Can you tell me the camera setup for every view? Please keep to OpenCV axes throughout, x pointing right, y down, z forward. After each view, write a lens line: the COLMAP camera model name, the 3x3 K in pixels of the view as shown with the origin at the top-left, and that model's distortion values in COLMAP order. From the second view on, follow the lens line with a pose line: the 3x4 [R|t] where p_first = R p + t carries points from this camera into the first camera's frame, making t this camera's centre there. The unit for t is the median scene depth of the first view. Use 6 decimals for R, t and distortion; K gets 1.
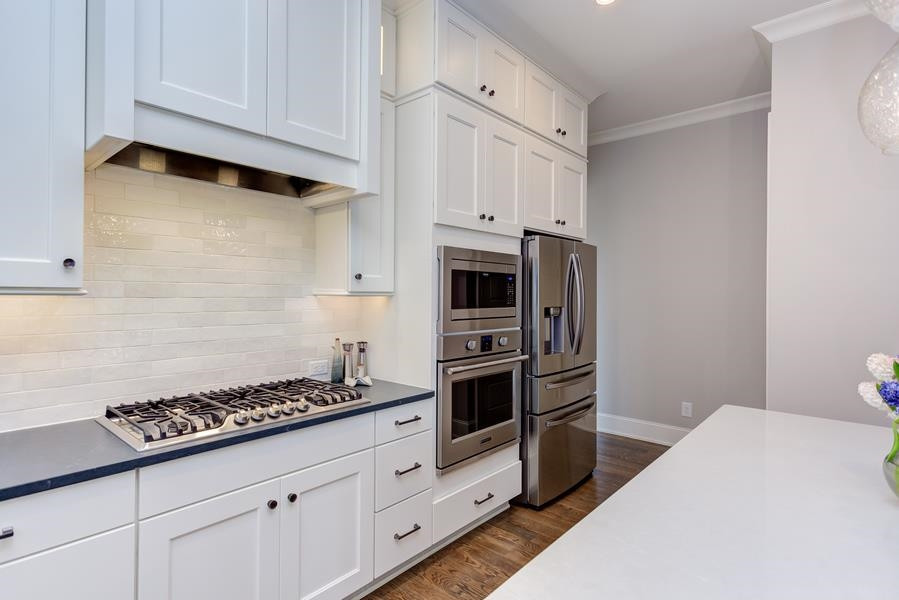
lens RADIAL K [[433.6, 0, 451.7], [0, 433.6, 293.7], [0, 0, 1]] dist [0.015314, -0.000349]
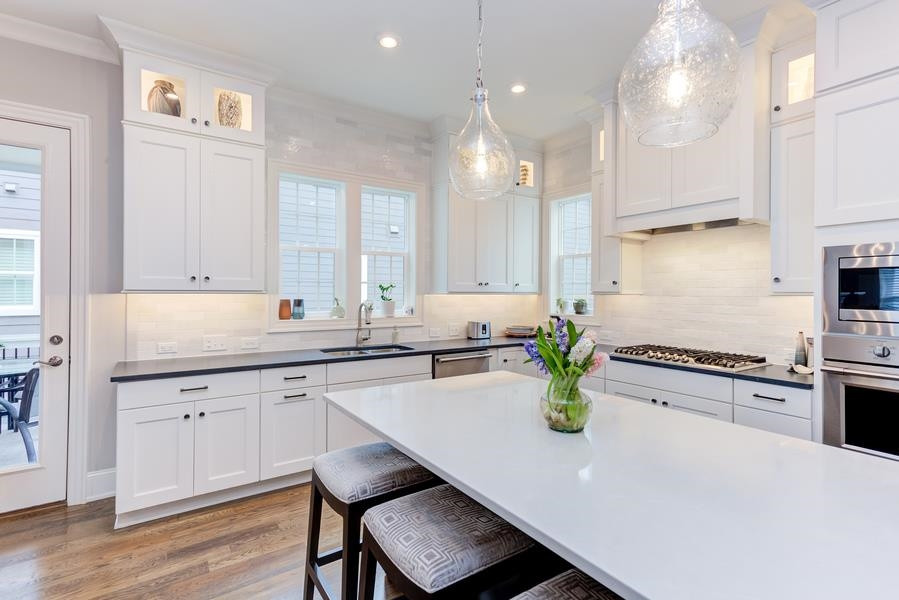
lens RADIAL K [[433.6, 0, 451.7], [0, 433.6, 293.7], [0, 0, 1]] dist [0.015314, -0.000349]
pose [[-0.227905, -0.006026, -0.973665, 1.104715], [-0.004861, 0.999975, -0.005051, 0.009812], [0.973671, 0.003582, -0.227929, 0.346874]]
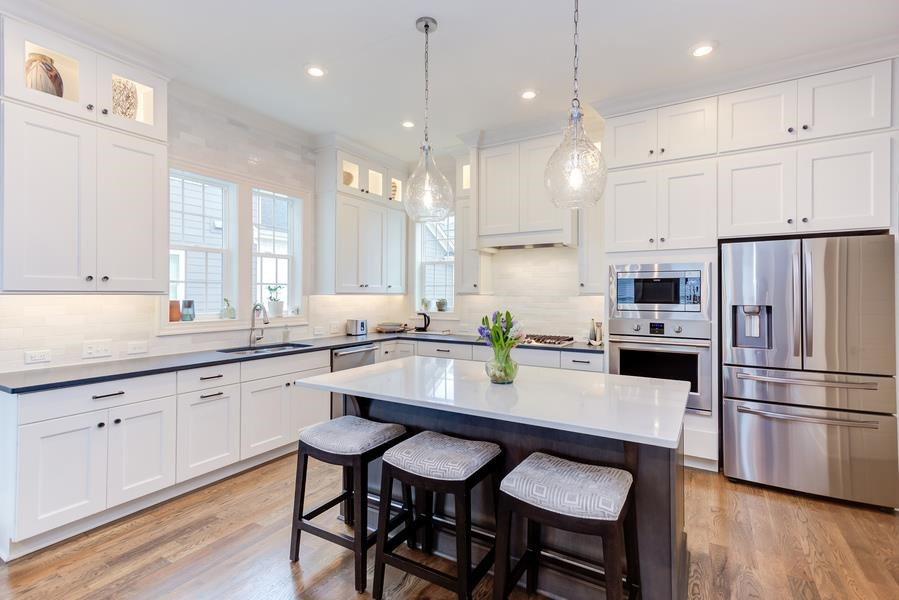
lens RADIAL K [[433.6, 0, 451.7], [0, 433.6, 293.7], [0, 0, 1]] dist [0.015314, -0.000349]
pose [[0.209392, -0.008179, -0.977797, 1.378592], [-0.000684, 0.999964, -0.008511, 0.013637], [0.977831, 0.002451, 0.209379, 0.045202]]
